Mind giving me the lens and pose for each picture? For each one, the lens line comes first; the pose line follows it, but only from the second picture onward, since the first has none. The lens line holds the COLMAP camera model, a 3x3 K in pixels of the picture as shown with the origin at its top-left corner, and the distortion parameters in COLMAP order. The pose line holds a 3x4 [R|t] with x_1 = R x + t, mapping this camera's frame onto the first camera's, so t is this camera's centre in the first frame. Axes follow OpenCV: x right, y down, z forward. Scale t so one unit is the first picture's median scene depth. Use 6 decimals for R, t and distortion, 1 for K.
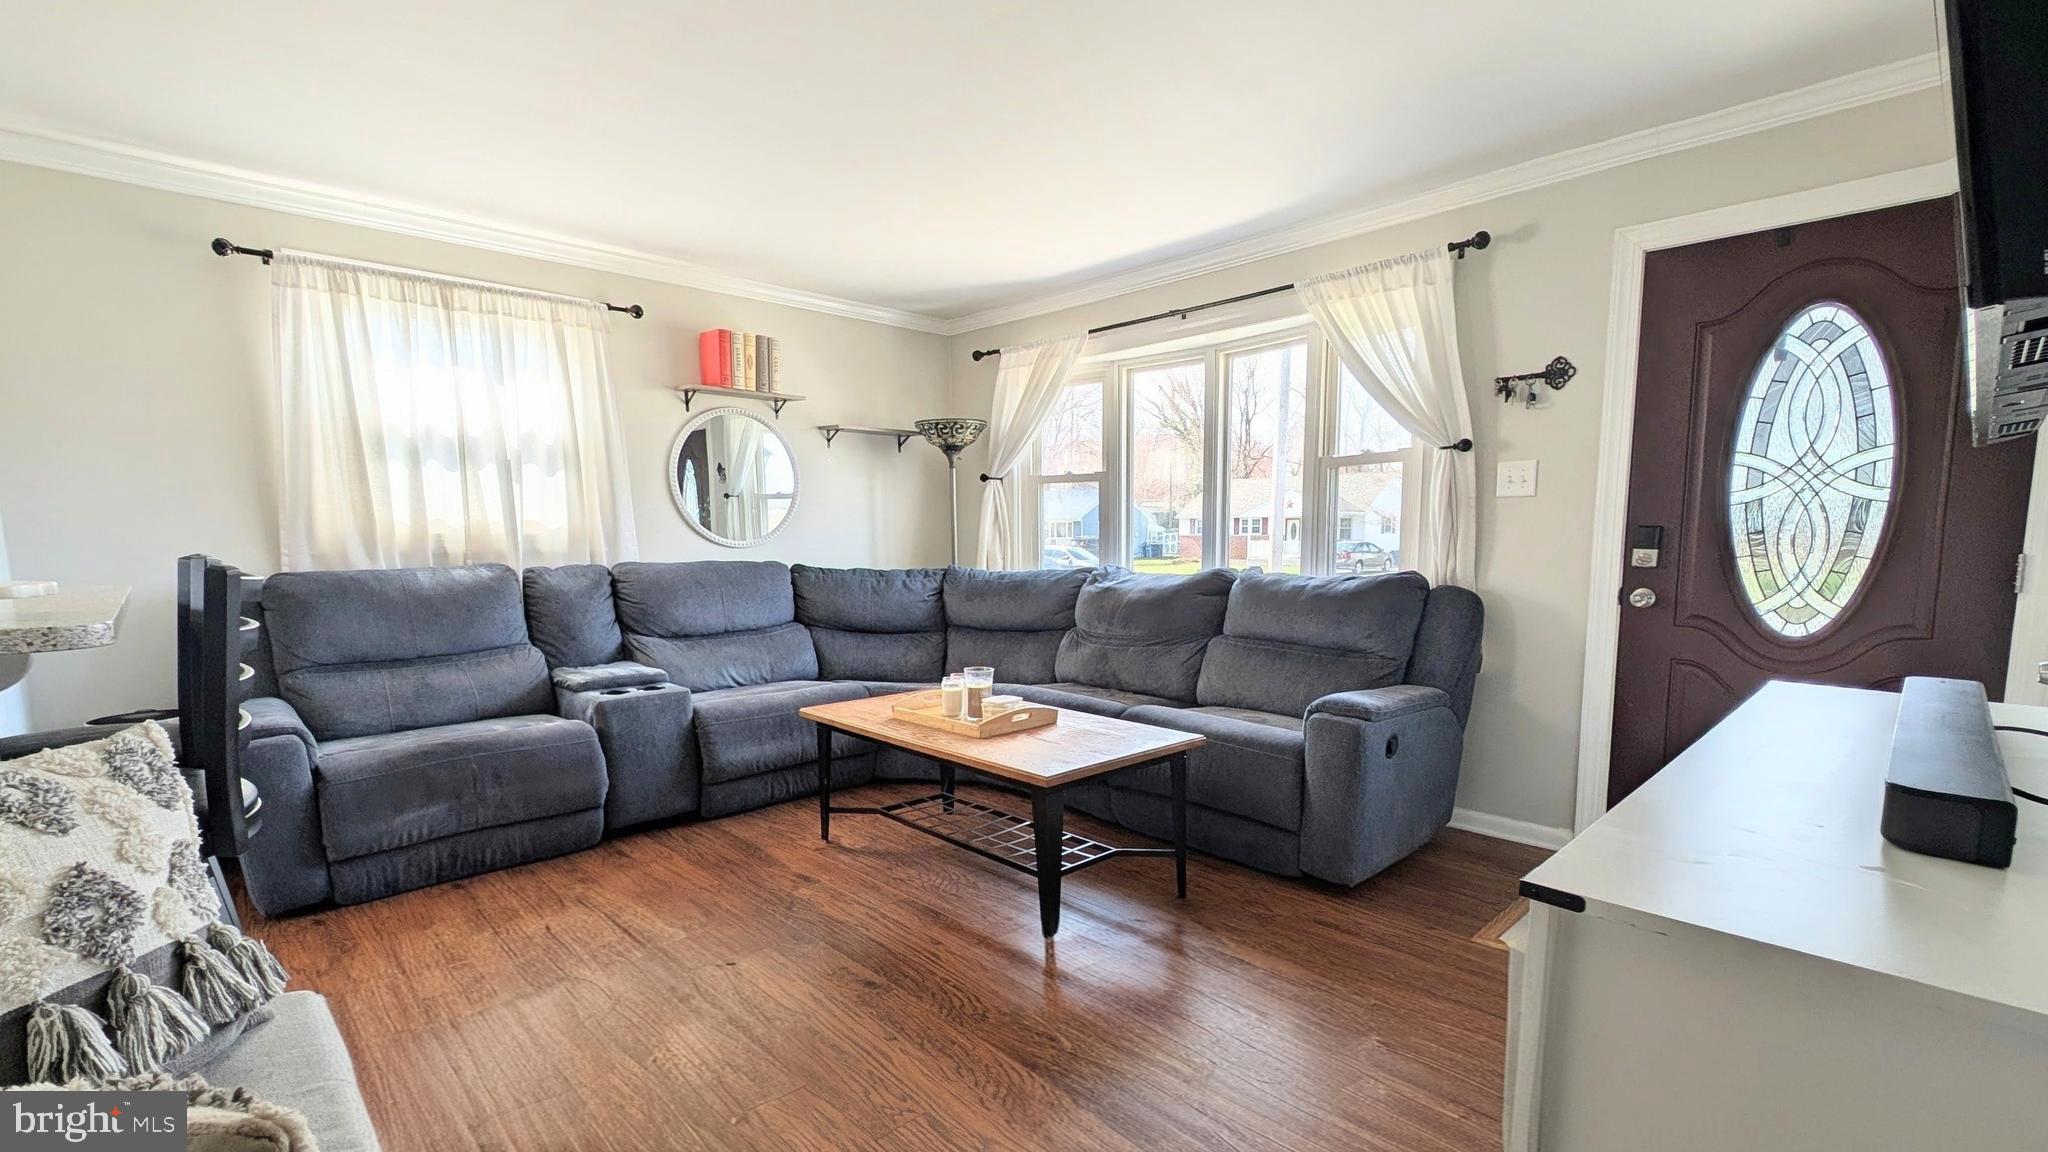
lens RADIAL K [[885.4, 0, 1023.8], [0, 885.4, 628.3], [0, 0, 1]] dist [-0.000411, -0.000091]
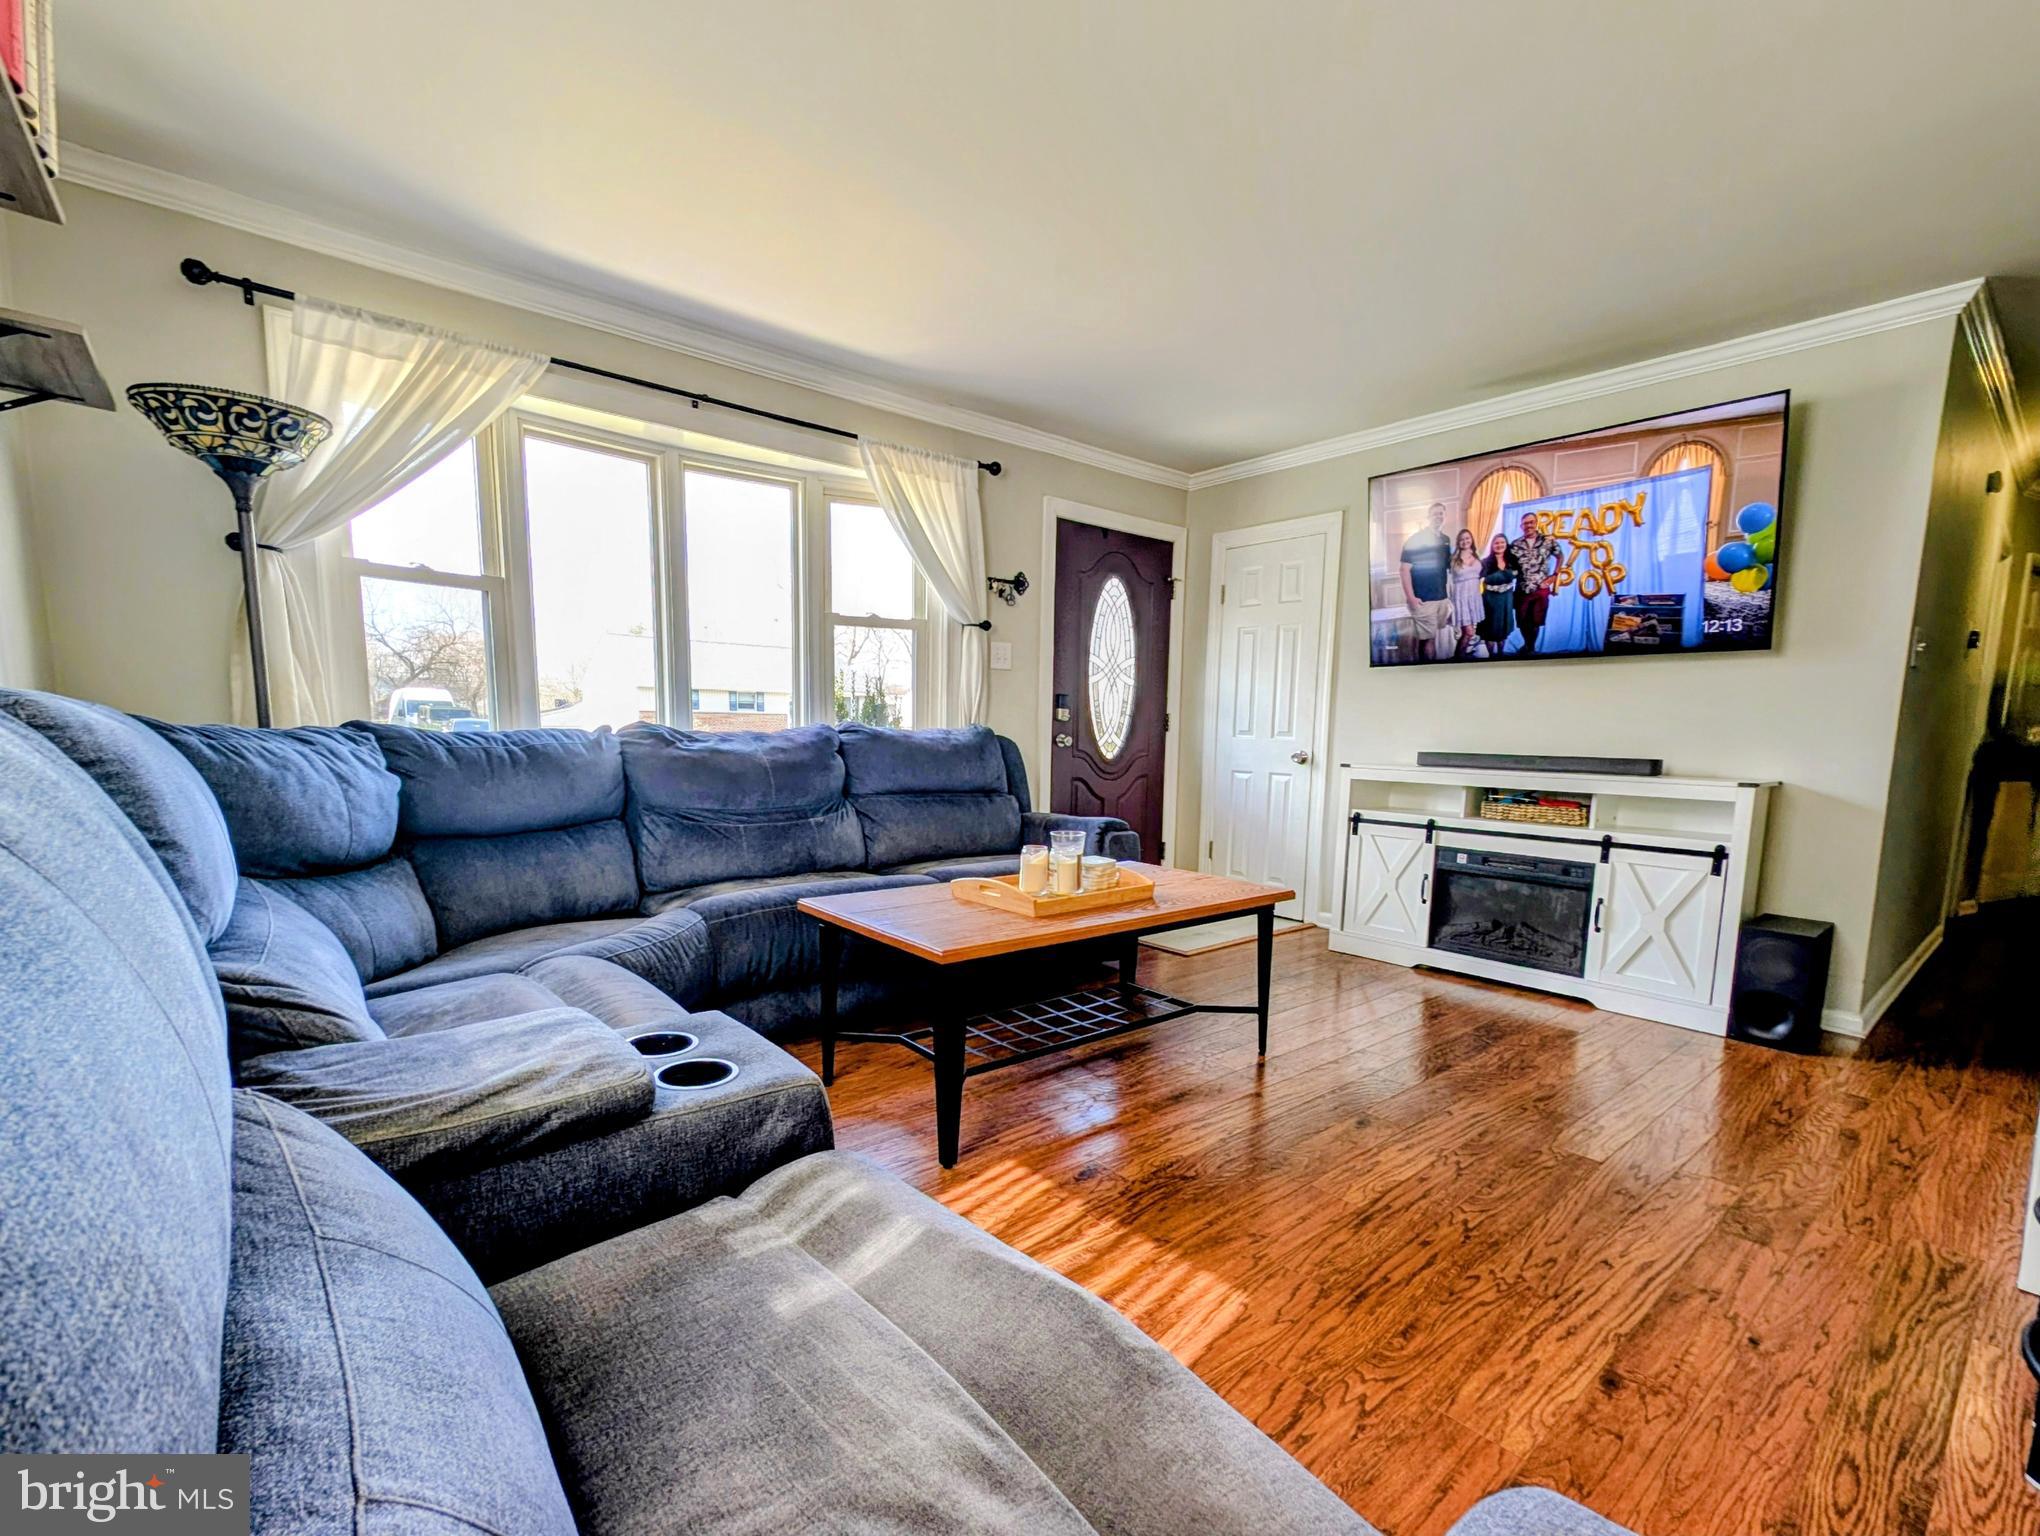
lens RADIAL K [[916.3, 0, 1014.3], [0, 916.3, 840.7], [0, 0, 1]] dist [-0.000602, -0.000255]
pose [[0.053898, -0.116425, 0.991736, -0.835135], [0.089679, 0.989731, 0.111316, -0.040792], [-0.994511, 0.082938, 0.063785, 0.879065]]
